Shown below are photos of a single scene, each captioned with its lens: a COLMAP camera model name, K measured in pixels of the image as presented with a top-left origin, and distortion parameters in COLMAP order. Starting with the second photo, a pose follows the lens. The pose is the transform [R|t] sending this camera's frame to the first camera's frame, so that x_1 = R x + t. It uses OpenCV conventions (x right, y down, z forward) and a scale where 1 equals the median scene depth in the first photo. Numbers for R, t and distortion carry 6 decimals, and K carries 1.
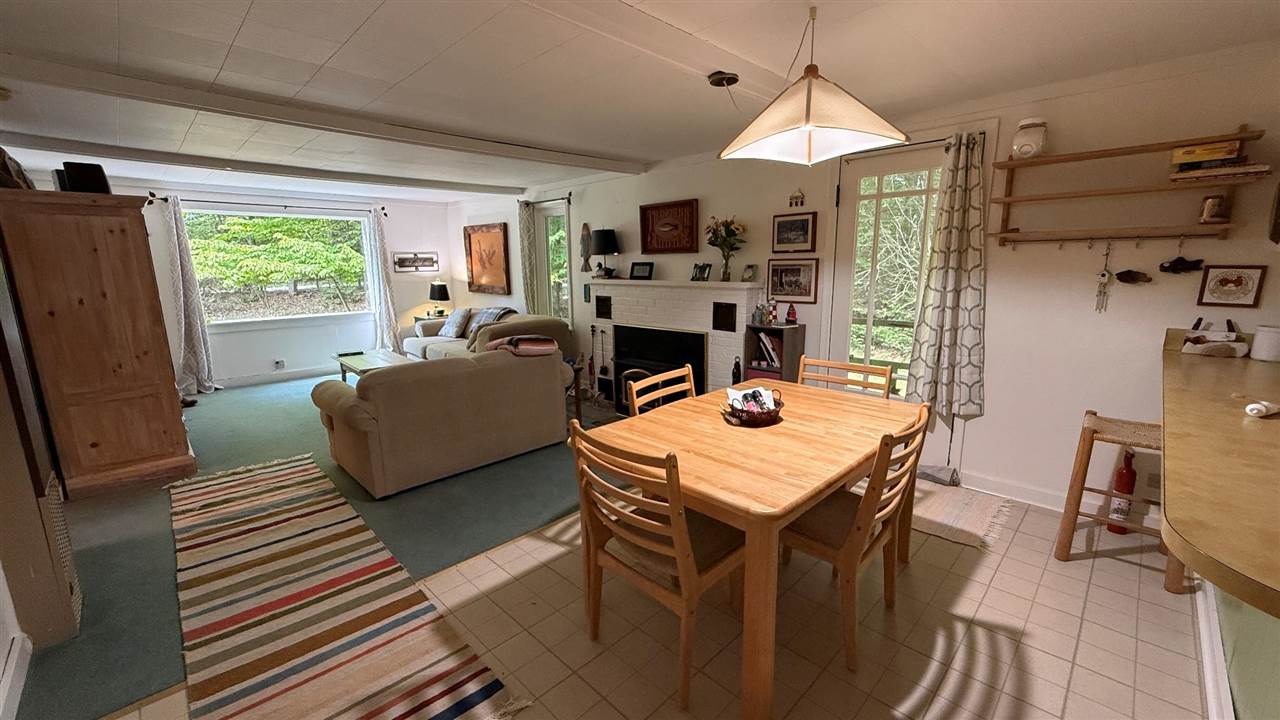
lens RADIAL K [[509.8, 0, 642.1], [0, 509.8, 360.3], [0, 0, 1]] dist [-0.002537, 0.000716]
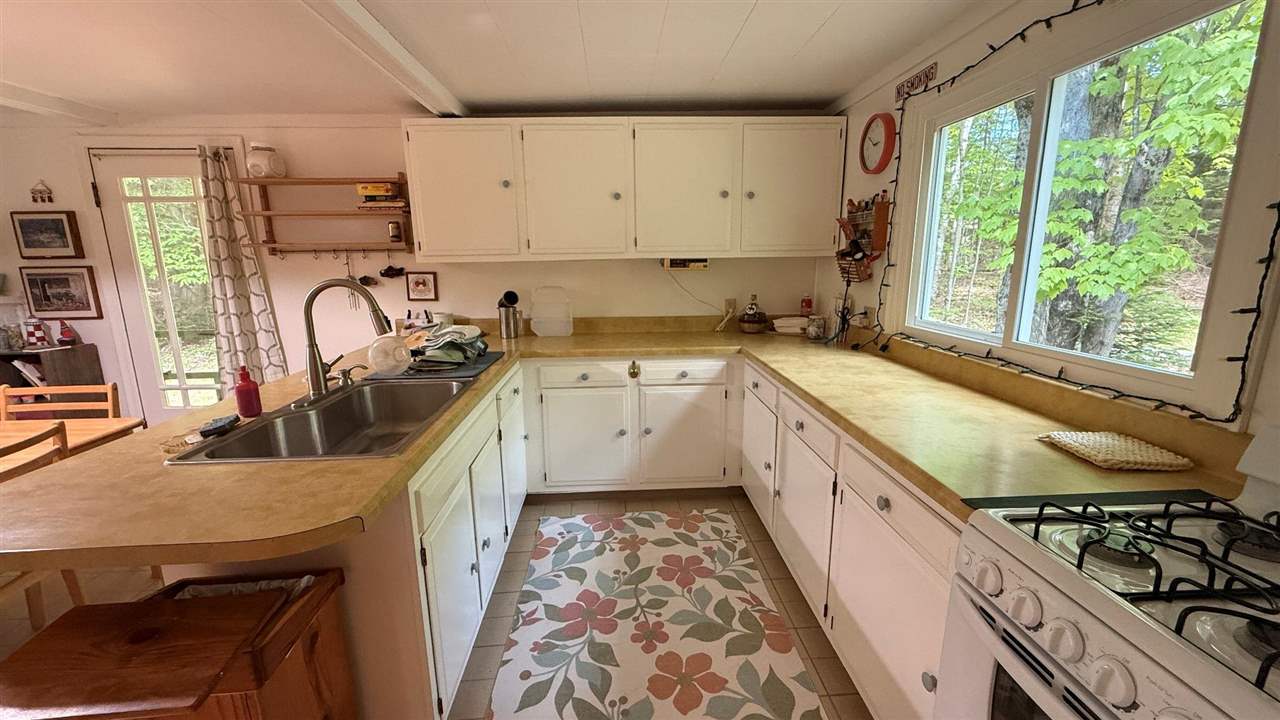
lens RADIAL K [[509.8, 0, 642.1], [0, 509.8, 361.9], [0, 0, 1]] dist [-0.002537, 0.000716]
pose [[0.668820, -0.140776, 0.729974, 0.395036], [0.141849, 0.988033, 0.060577, 0.048548], [-0.729767, 0.063031, 0.680785, -0.308611]]
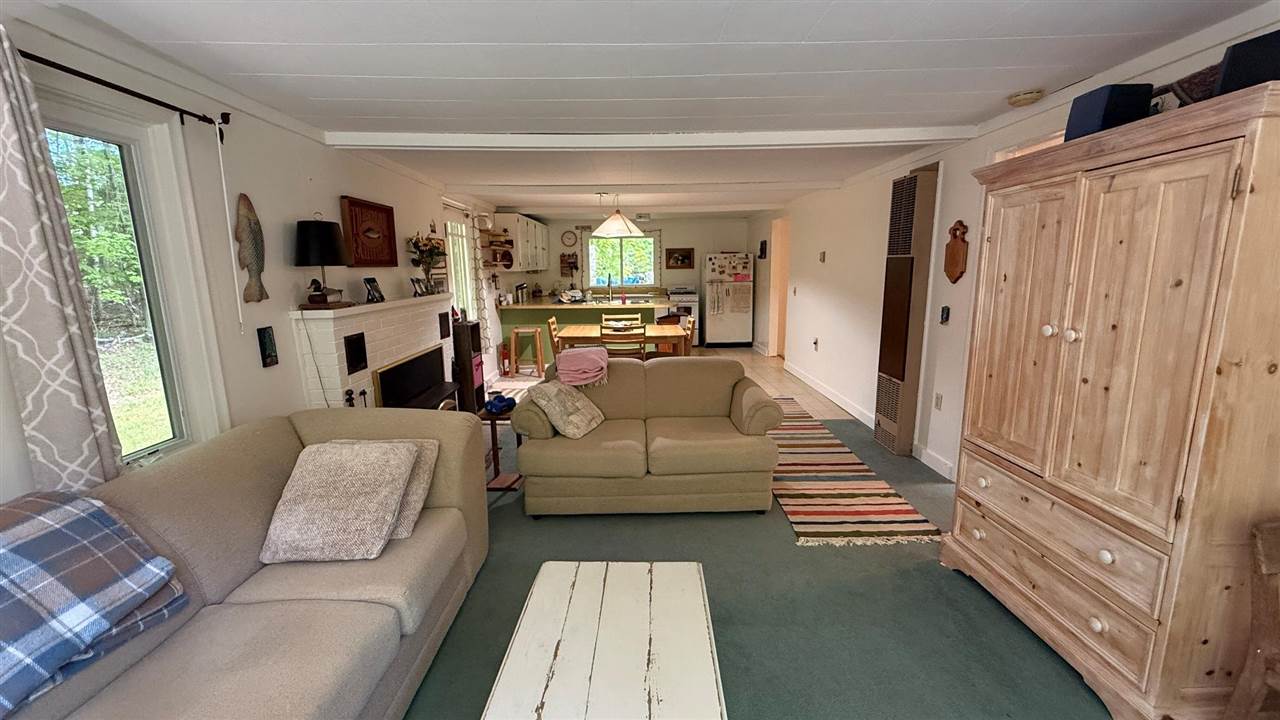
lens RADIAL K [[509.8, 0, 640.1], [0, 509.8, 359.0], [0, 0, 1]] dist [-0.002537, 0.000716]
pose [[-0.715235, -0.100756, 0.691583, -1.249253], [0.156380, 0.941391, 0.298879, -0.384226], [-0.681164, 0.321919, -0.657560, 2.004352]]
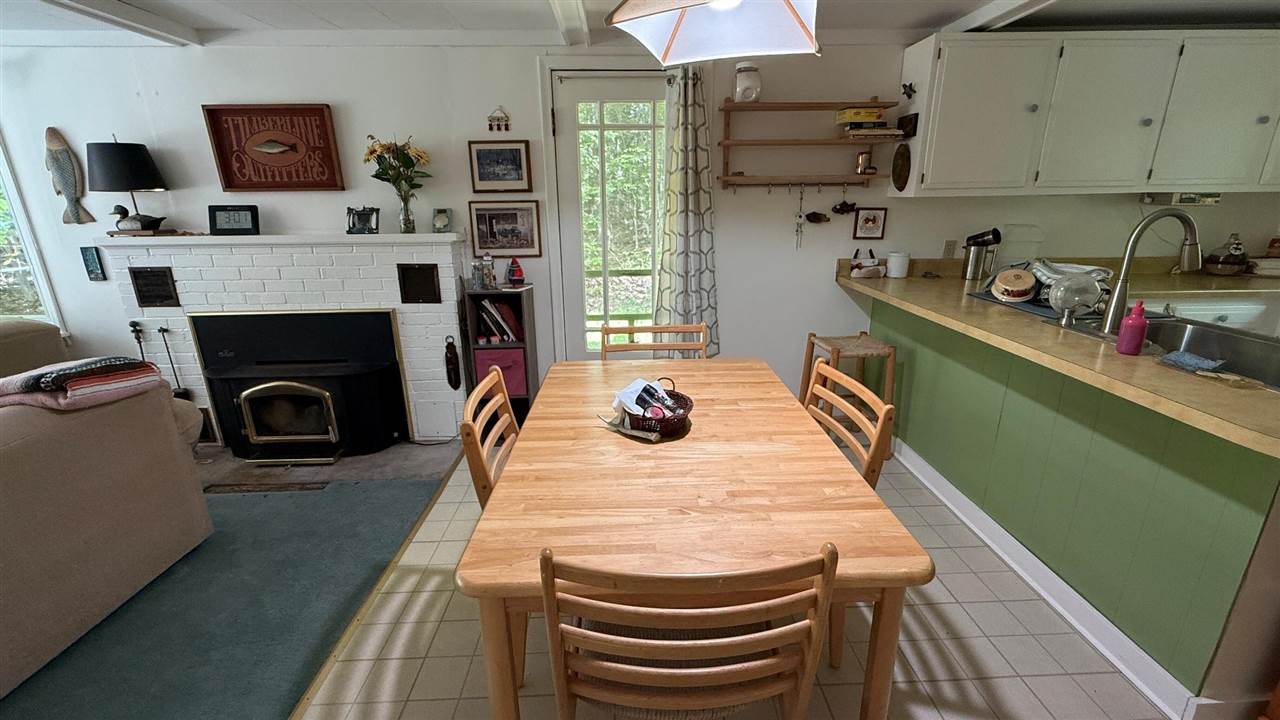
lens RADIAL K [[509.8, 0, 650.4], [0, 509.8, 361.3], [0, 0, 1]] dist [-0.002537, 0.000716]
pose [[0.686119, -0.204861, 0.698049, -0.187825], [0.137377, 0.978754, 0.152212, -0.059103], [-0.714400, -0.008540, 0.699685, 0.371223]]
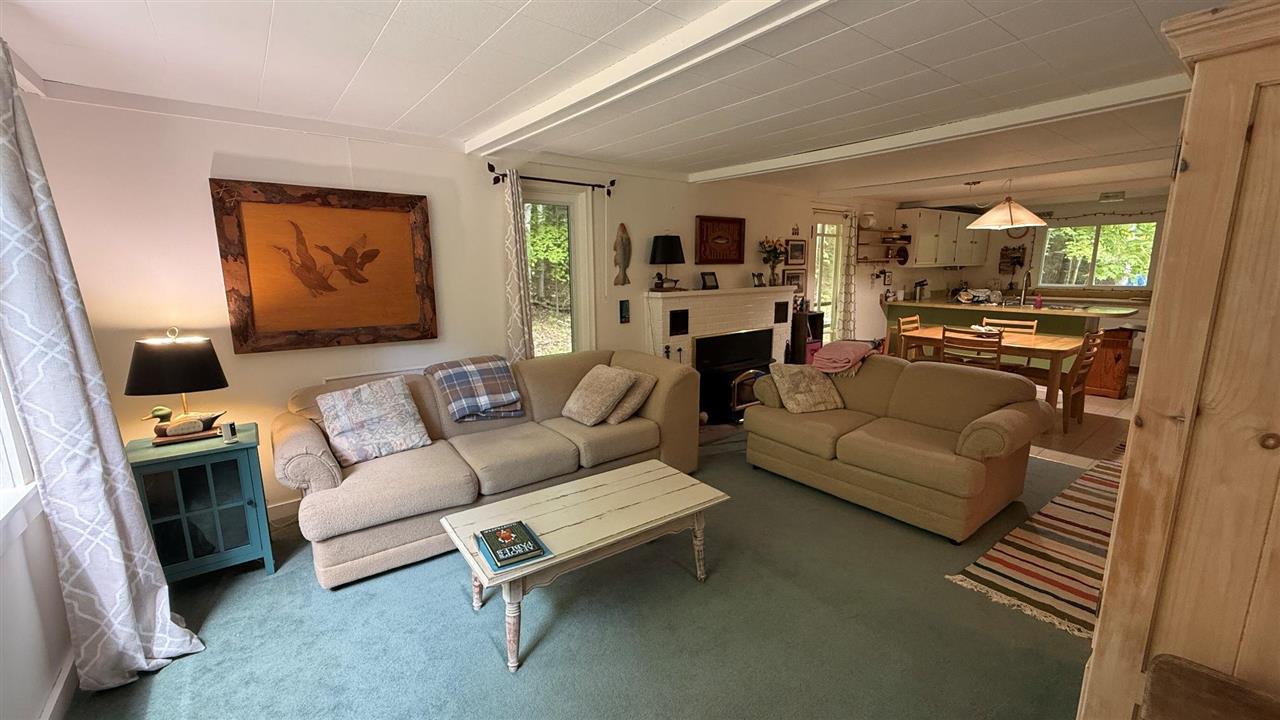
lens RADIAL K [[509.8, 0, 639.7], [0, 509.8, 358.4], [0, 0, 1]] dist [-0.002537, 0.000716]
pose [[0.128393, -0.162450, 0.978328, -1.658206], [0.197583, 0.970906, 0.135287, -0.304372], [-0.971842, 0.175931, 0.156755, 1.609905]]
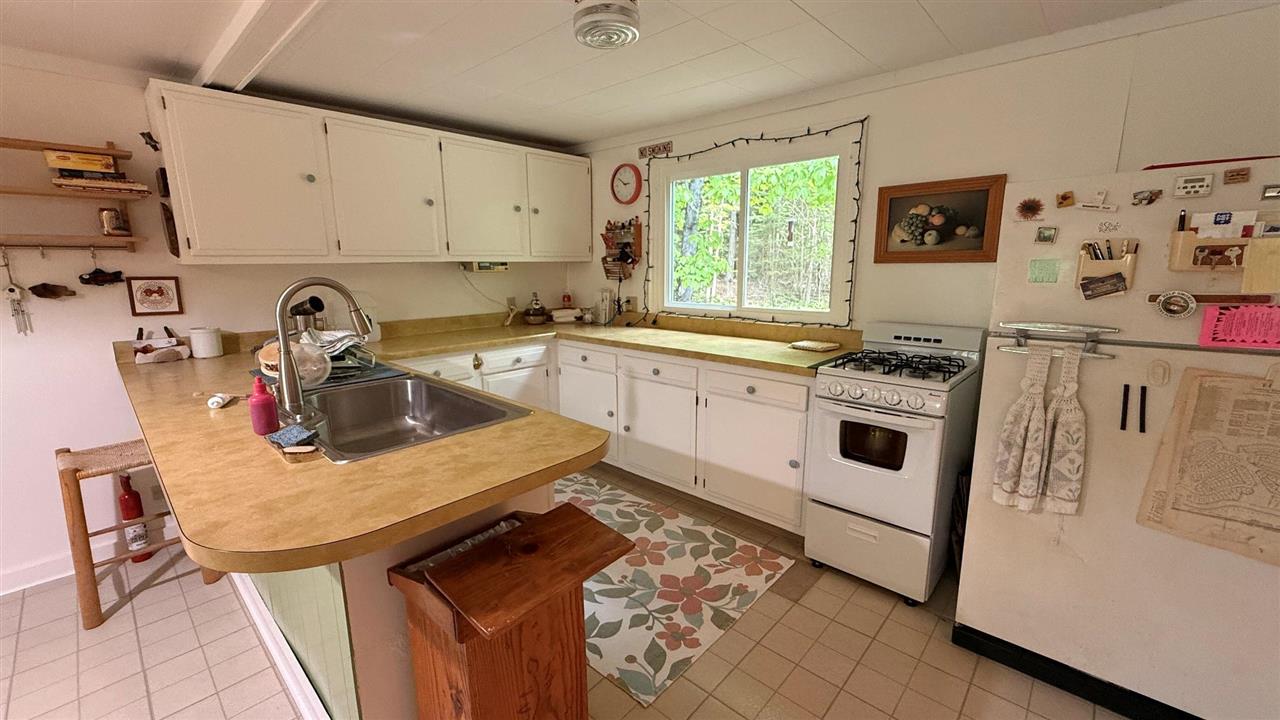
lens RADIAL K [[509.8, 0, 639.2], [0, 509.8, 363.1], [0, 0, 1]] dist [-0.002537, 0.000716]
pose [[-0.039580, -0.176503, 0.983504, 0.030243], [0.195483, 0.963888, 0.180849, -0.003370], [-0.979908, 0.199417, -0.003648, 0.027087]]
